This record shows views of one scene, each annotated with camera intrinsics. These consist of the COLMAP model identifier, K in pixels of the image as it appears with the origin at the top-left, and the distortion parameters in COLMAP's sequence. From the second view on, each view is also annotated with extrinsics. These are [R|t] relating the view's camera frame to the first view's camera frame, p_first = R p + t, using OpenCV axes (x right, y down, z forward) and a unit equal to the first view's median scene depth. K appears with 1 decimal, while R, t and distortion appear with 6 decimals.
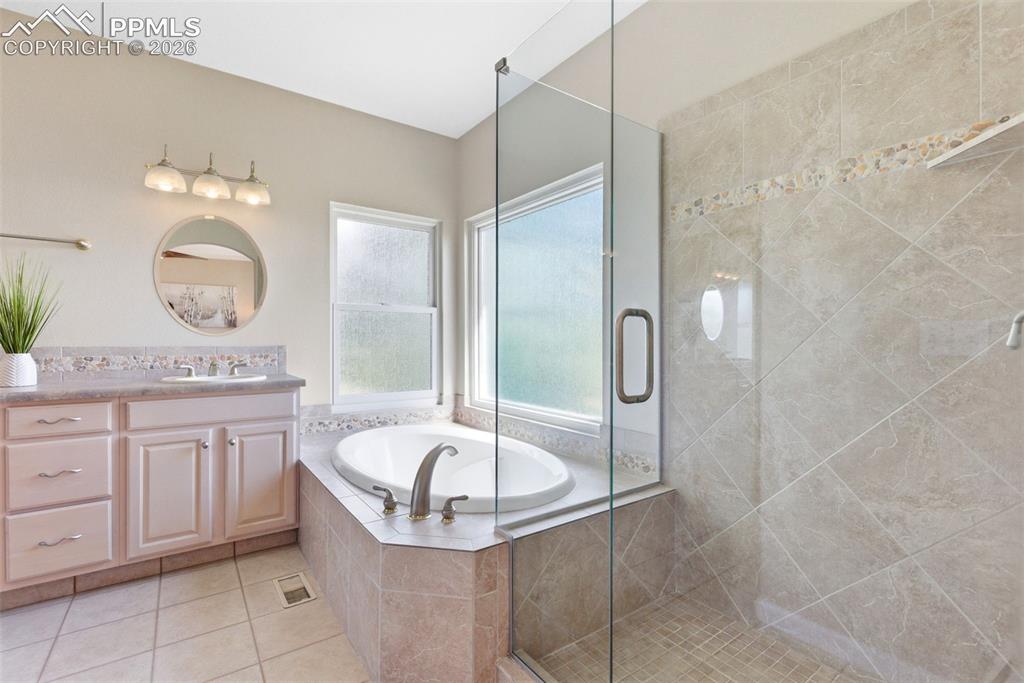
lens RADIAL K [[467.9, 0, 517.7], [0, 467.9, 335.1], [0, 0, 1]] dist [-0.000377, 0.000049]
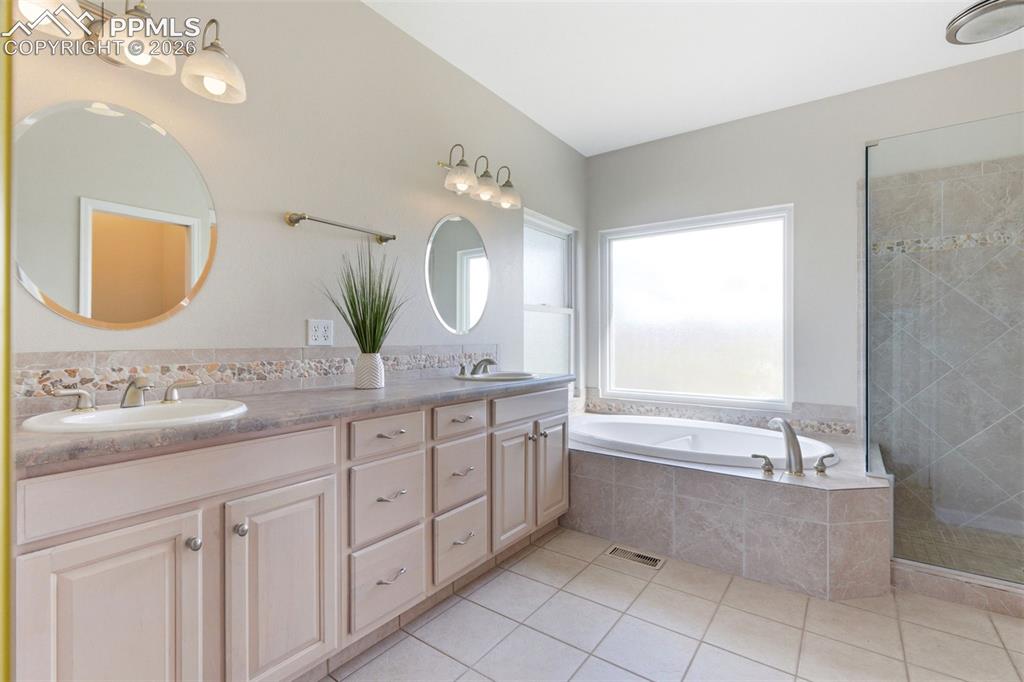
lens RADIAL K [[466.2, 0, 511.4], [0, 466.2, 330.4], [0, 0, 1]] dist [-0.000736, 0.000131]
pose [[0.946692, 0.003796, 0.322118, -1.160035], [-0.002200, 0.999983, -0.005318, -0.003113], [-0.322133, 0.004325, 0.946685, 0.018263]]
